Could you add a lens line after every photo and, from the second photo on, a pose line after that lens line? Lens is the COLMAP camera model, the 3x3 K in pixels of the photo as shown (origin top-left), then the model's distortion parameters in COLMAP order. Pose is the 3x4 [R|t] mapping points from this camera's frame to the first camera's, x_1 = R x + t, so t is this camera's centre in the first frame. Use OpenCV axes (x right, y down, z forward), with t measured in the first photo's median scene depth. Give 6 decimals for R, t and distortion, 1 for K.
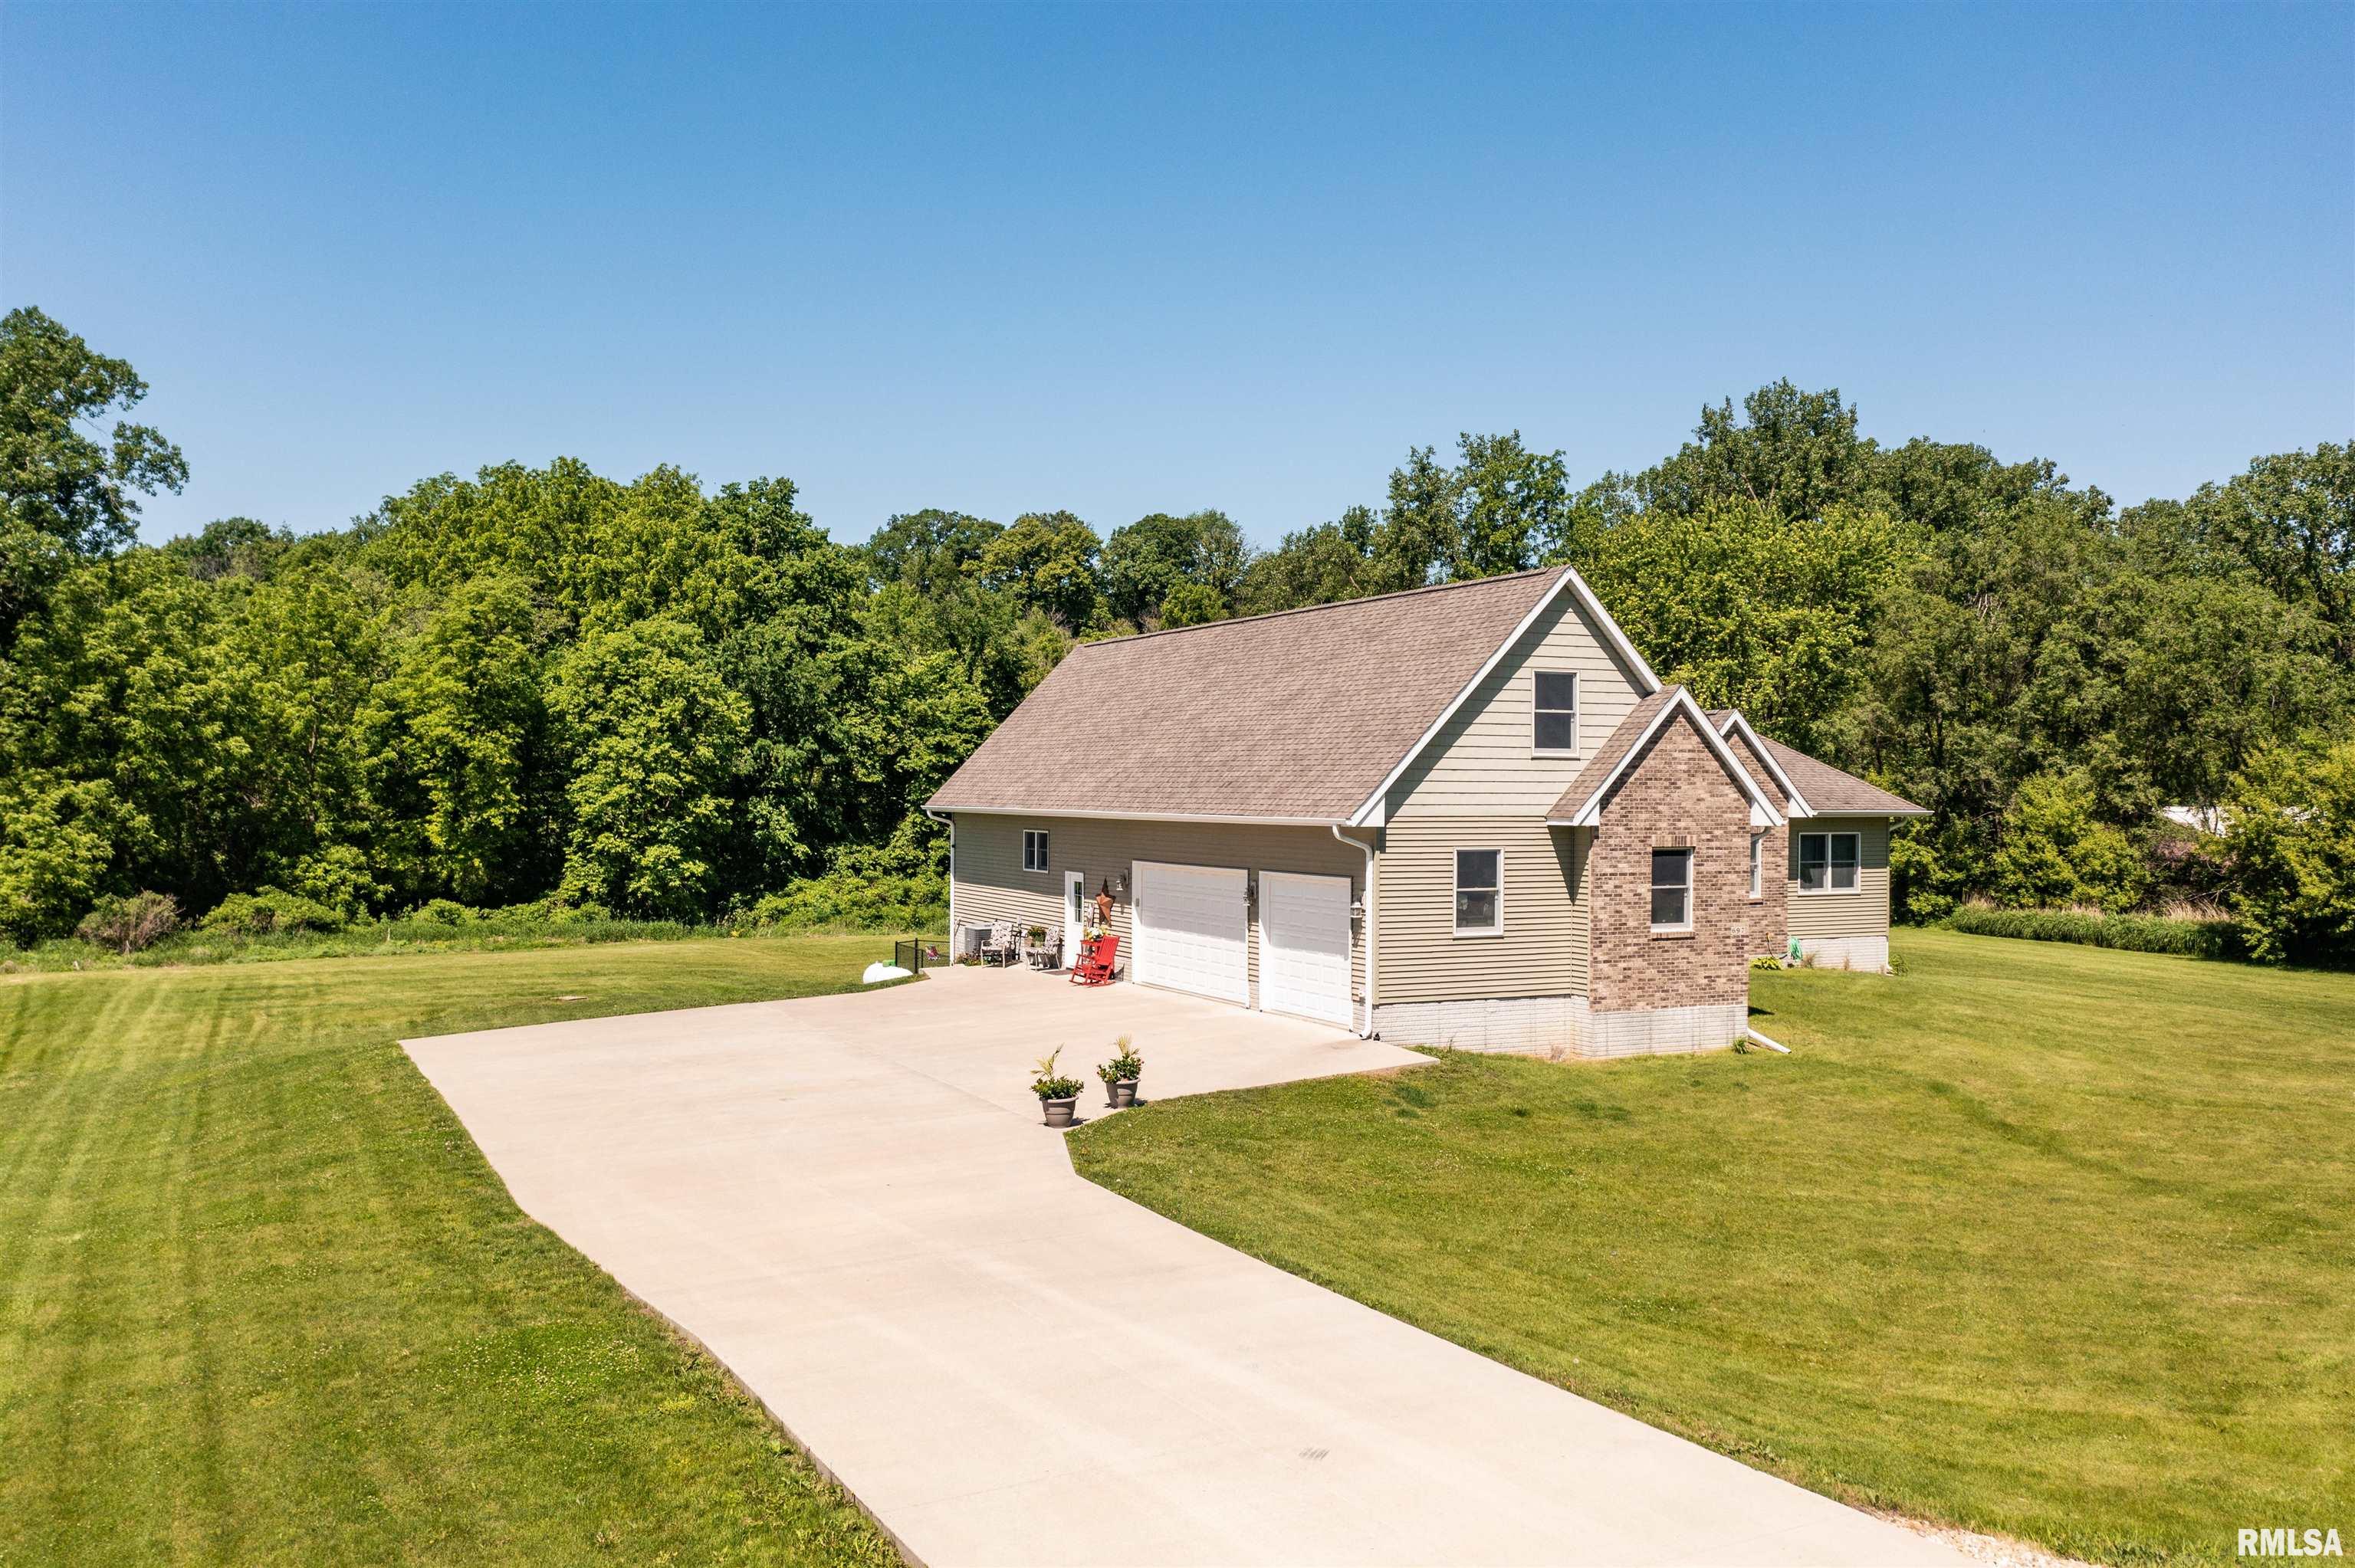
lens RADIAL K [[1948.5, 0, 1201.0], [0, 1948.5, 801.5], [0, 0, 1]] dist [-0.011334, -0.027848]
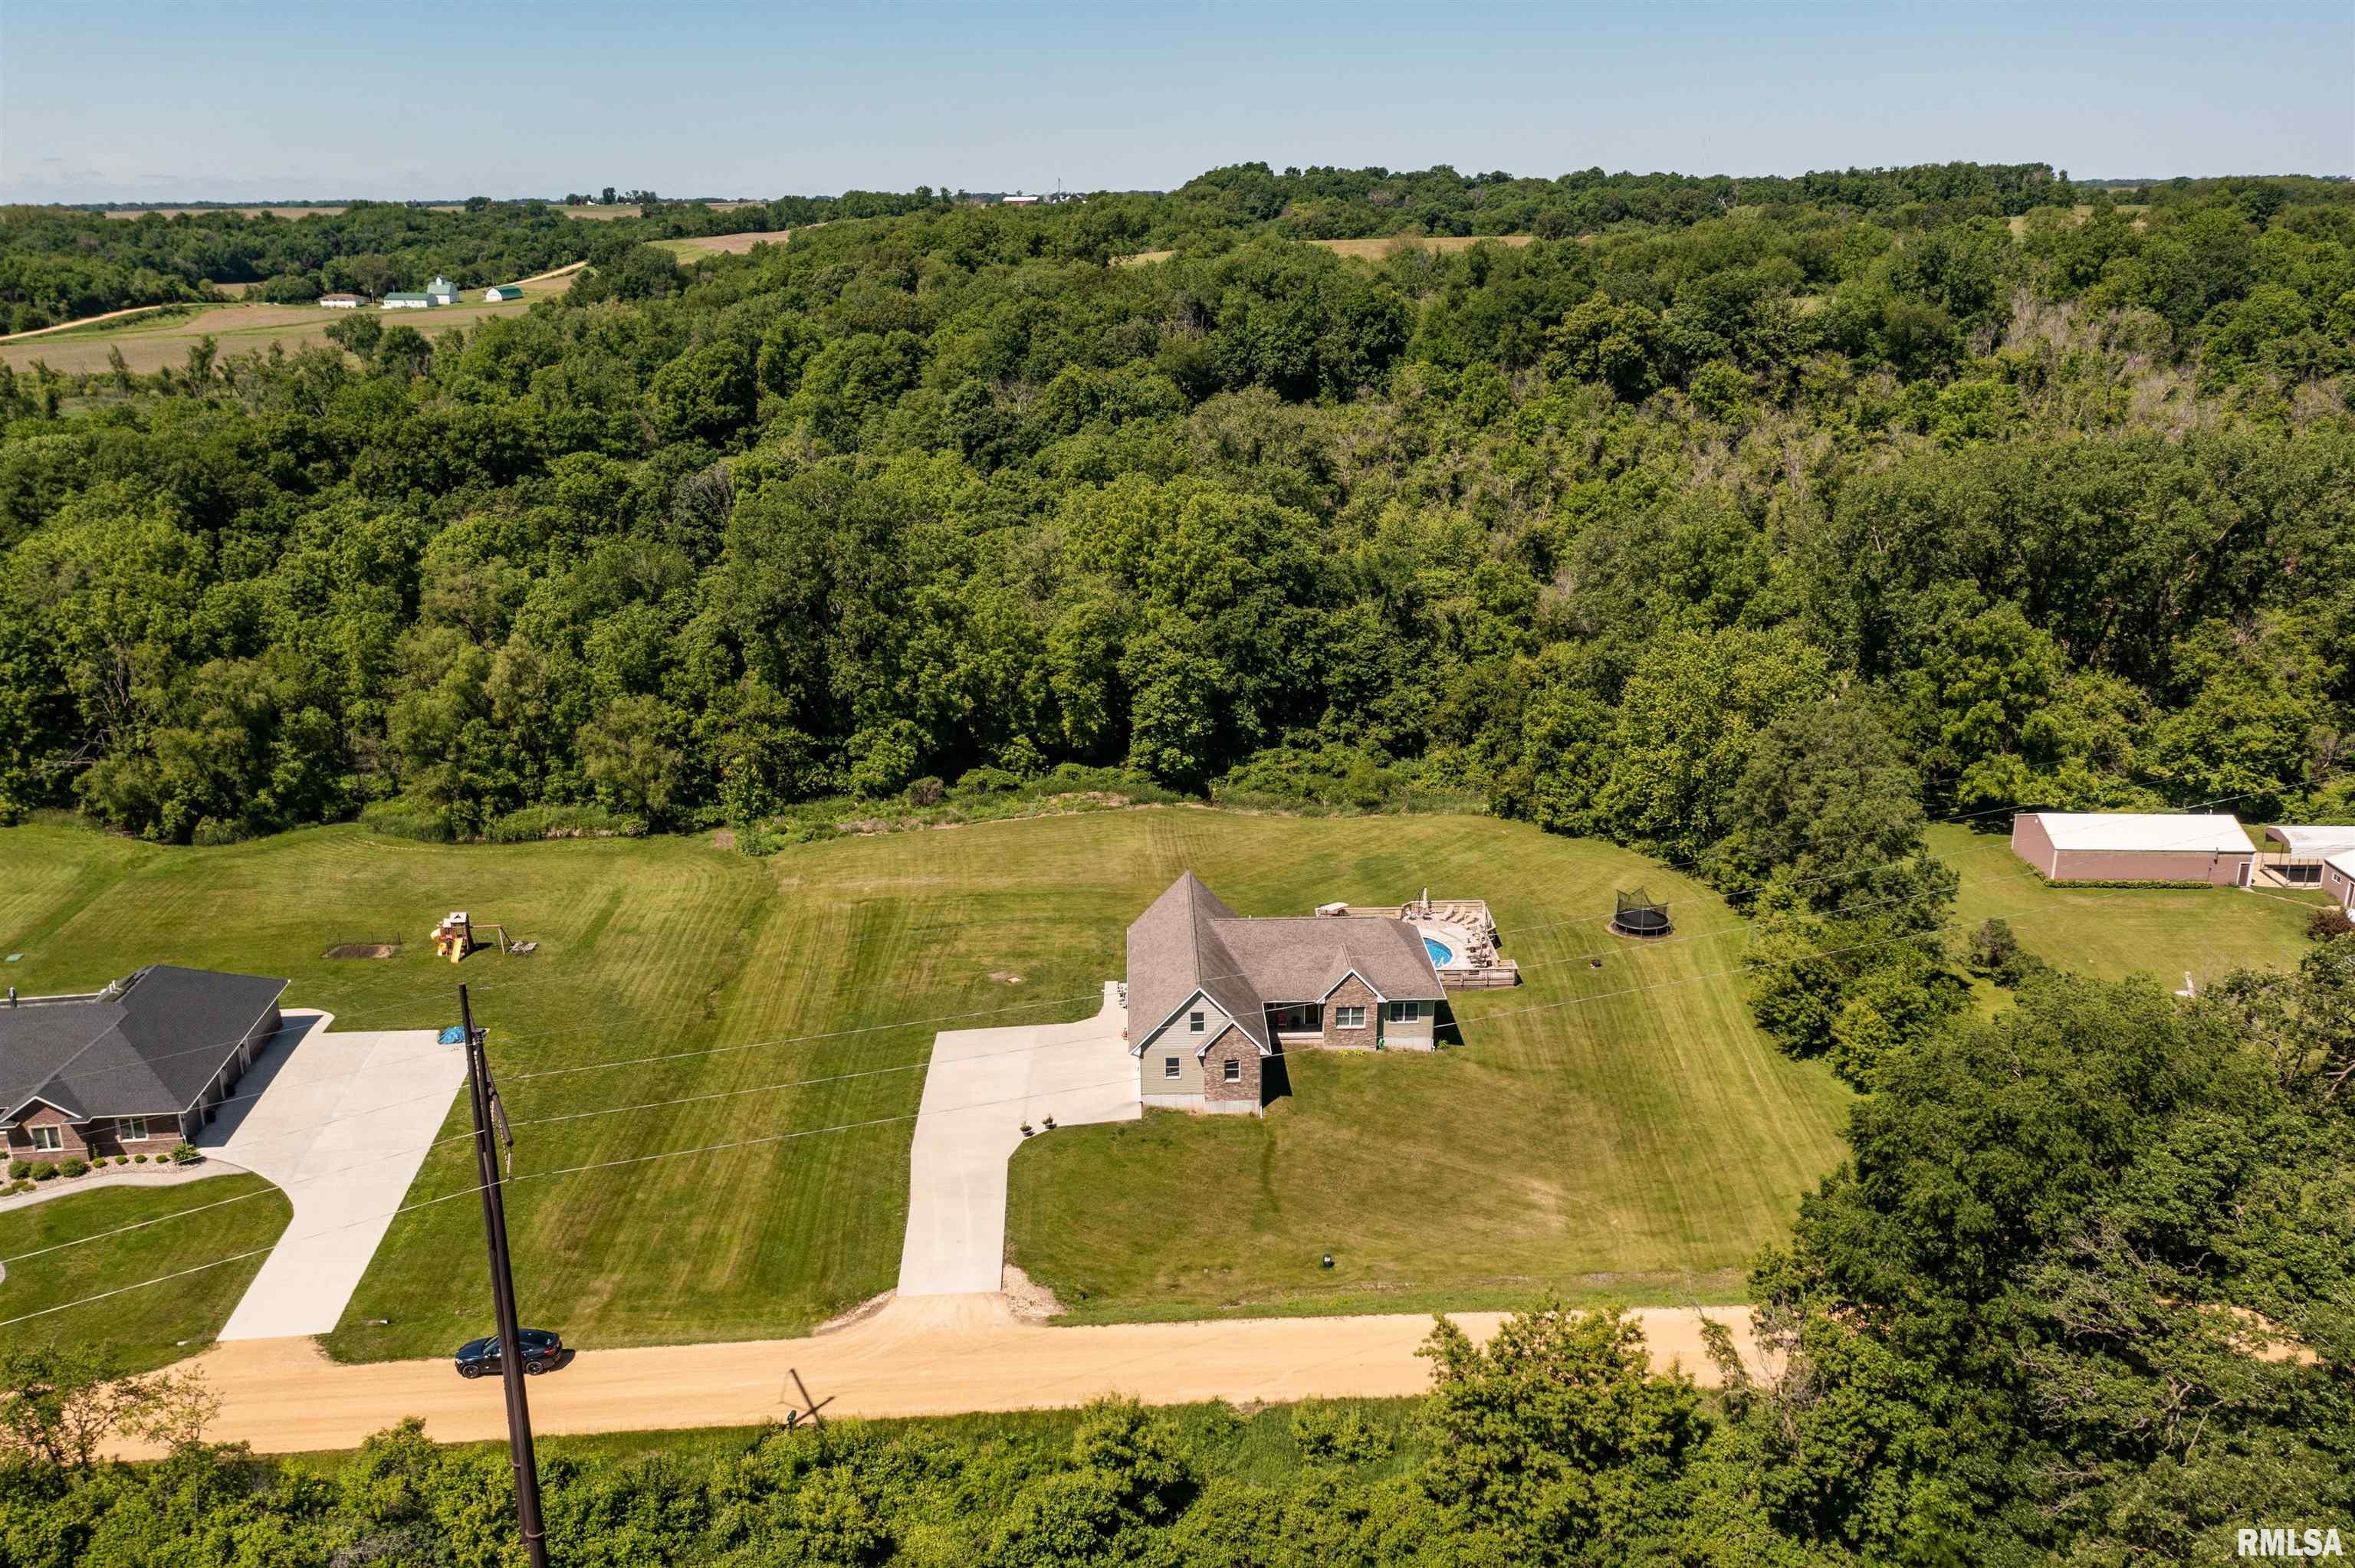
lens RADIAL K [[1948.5, 0, 1178.3], [0, 1948.5, 778.5], [0, 0, 1]] dist [-0.011334, -0.027848]
pose [[0.906802, 0.112823, -0.406178, 0.507621], [0.005181, 0.960465, 0.278354, -0.482130], [0.421524, -0.254516, 0.870367, -0.664676]]
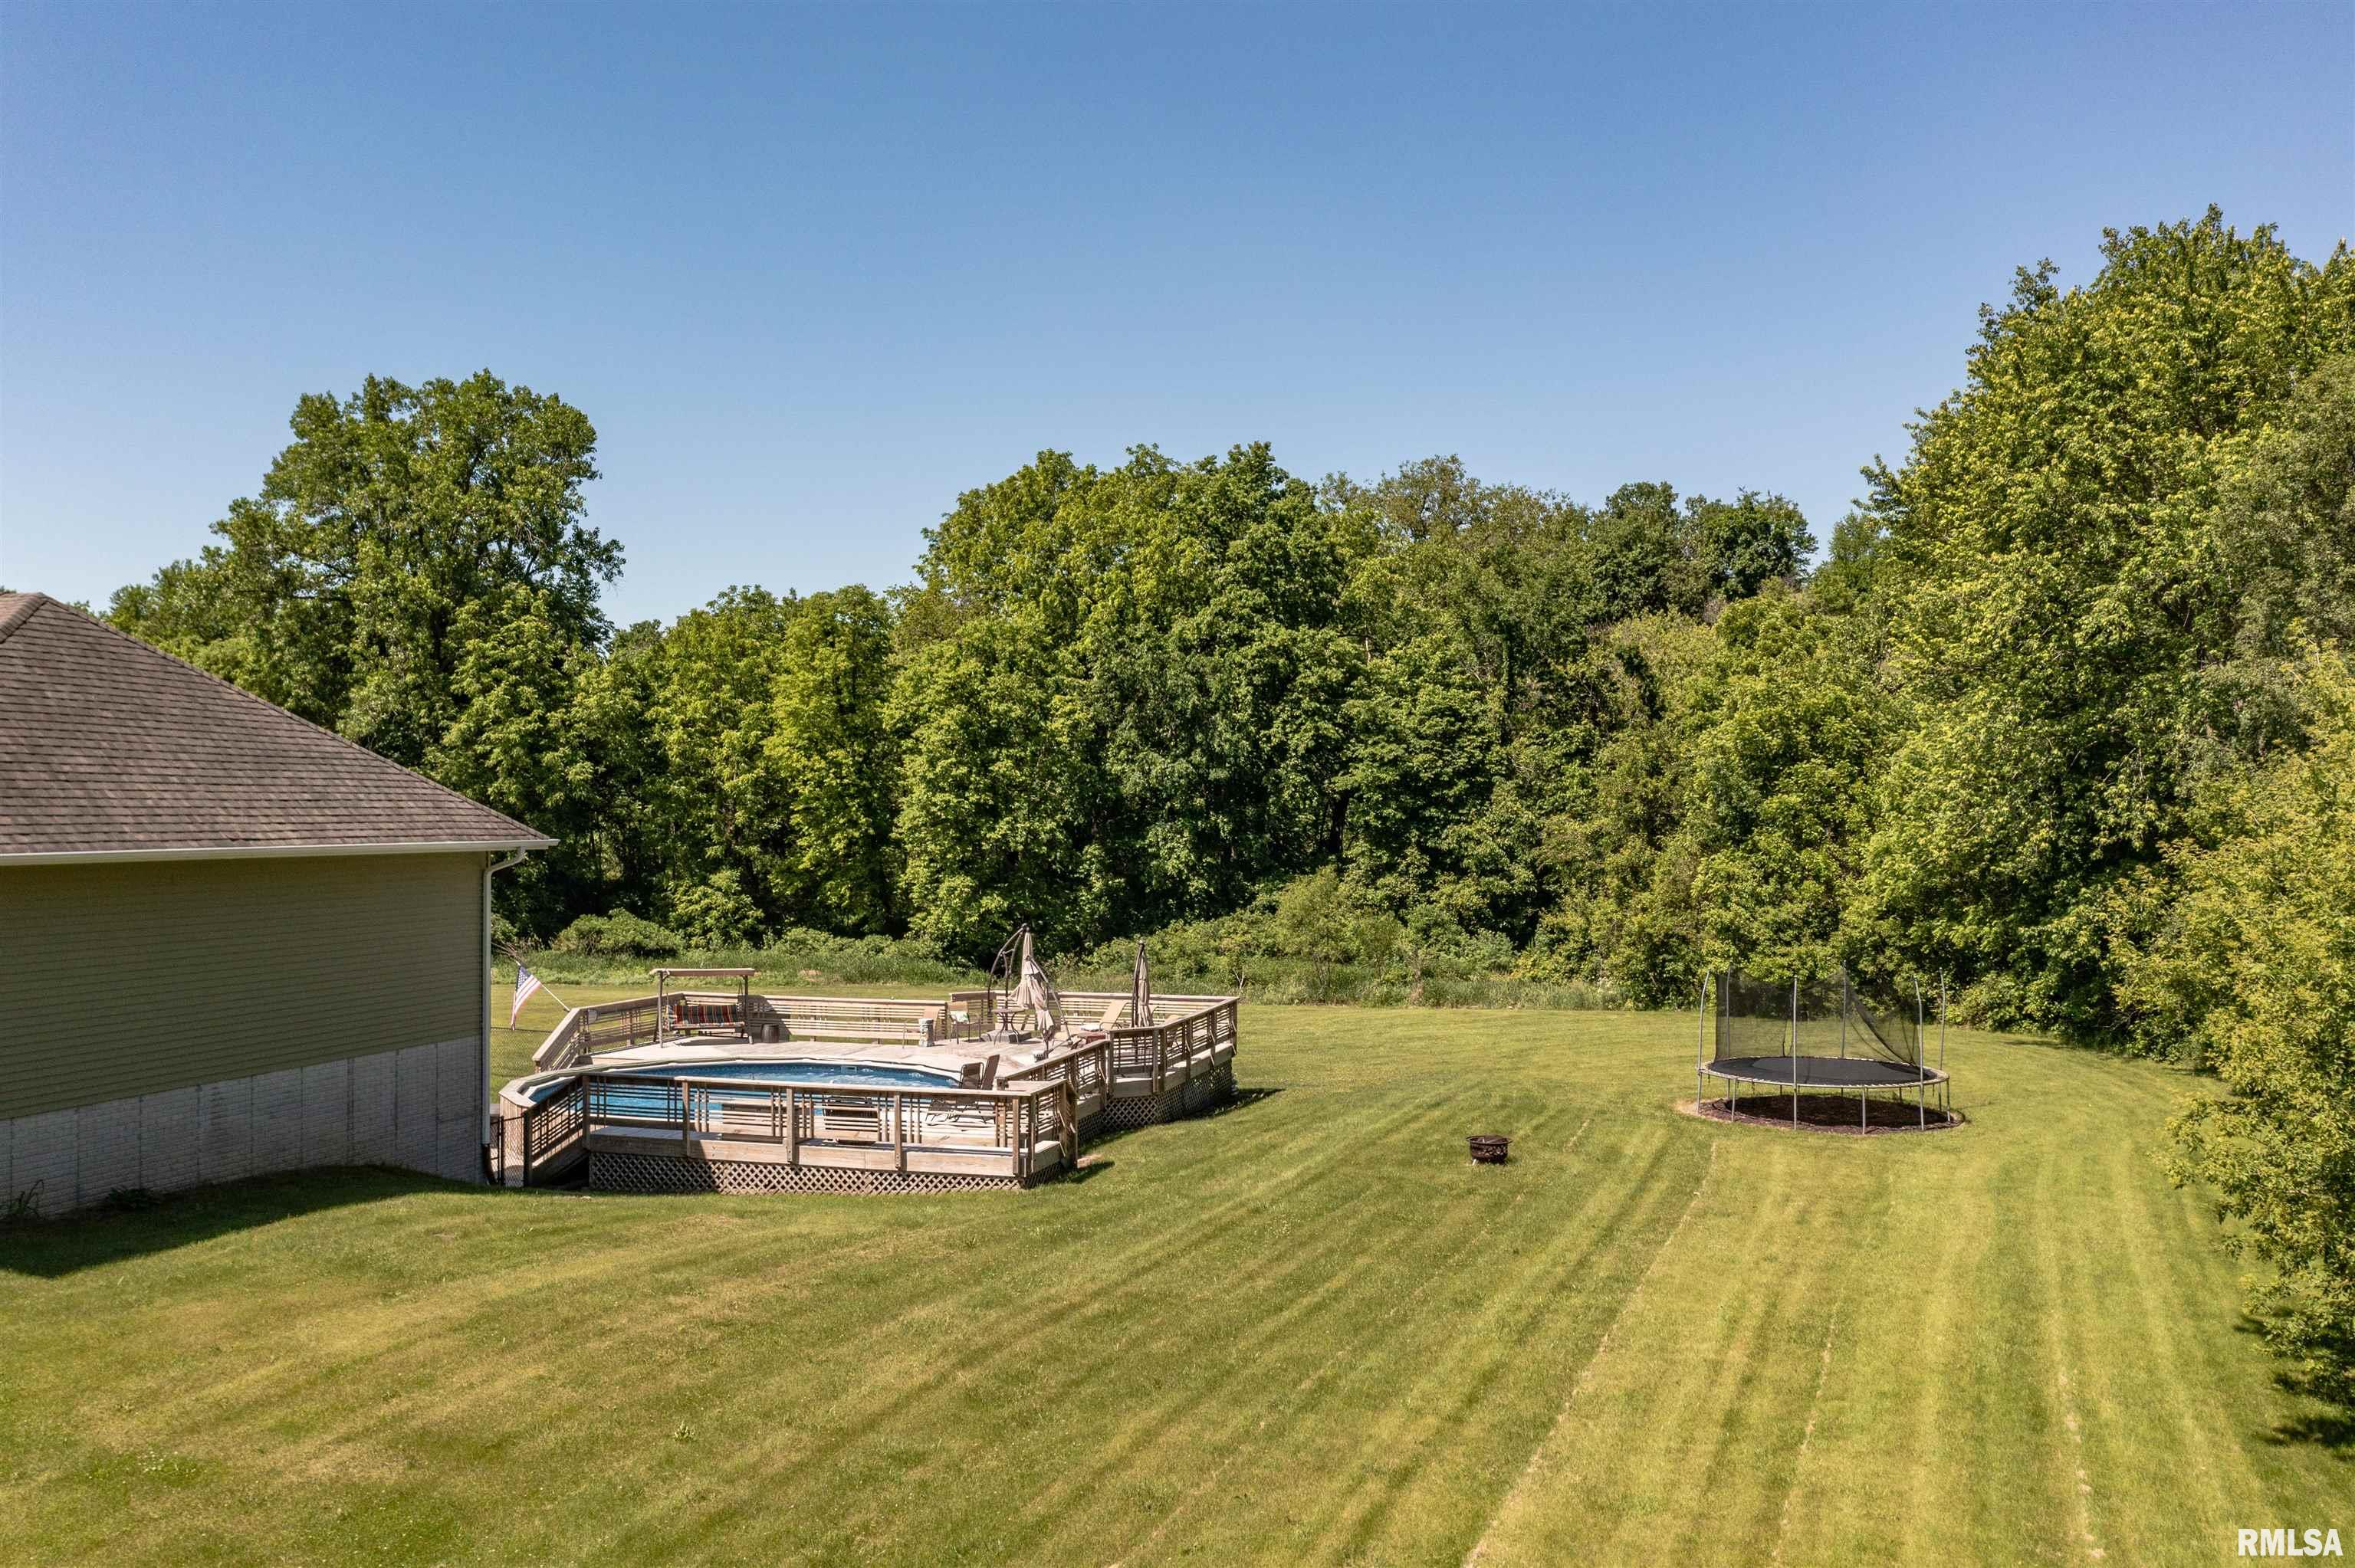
lens RADIAL K [[1948.5, 0, 1154.0], [0, 1948.5, 838.1], [0, 0, 1]] dist [-0.011334, -0.027848]
pose [[0.734317, 0.007744, -0.678763, 0.389546], [-0.003310, 0.999964, 0.007828, -0.001543], [0.678799, -0.003501, 0.734316, 0.415580]]
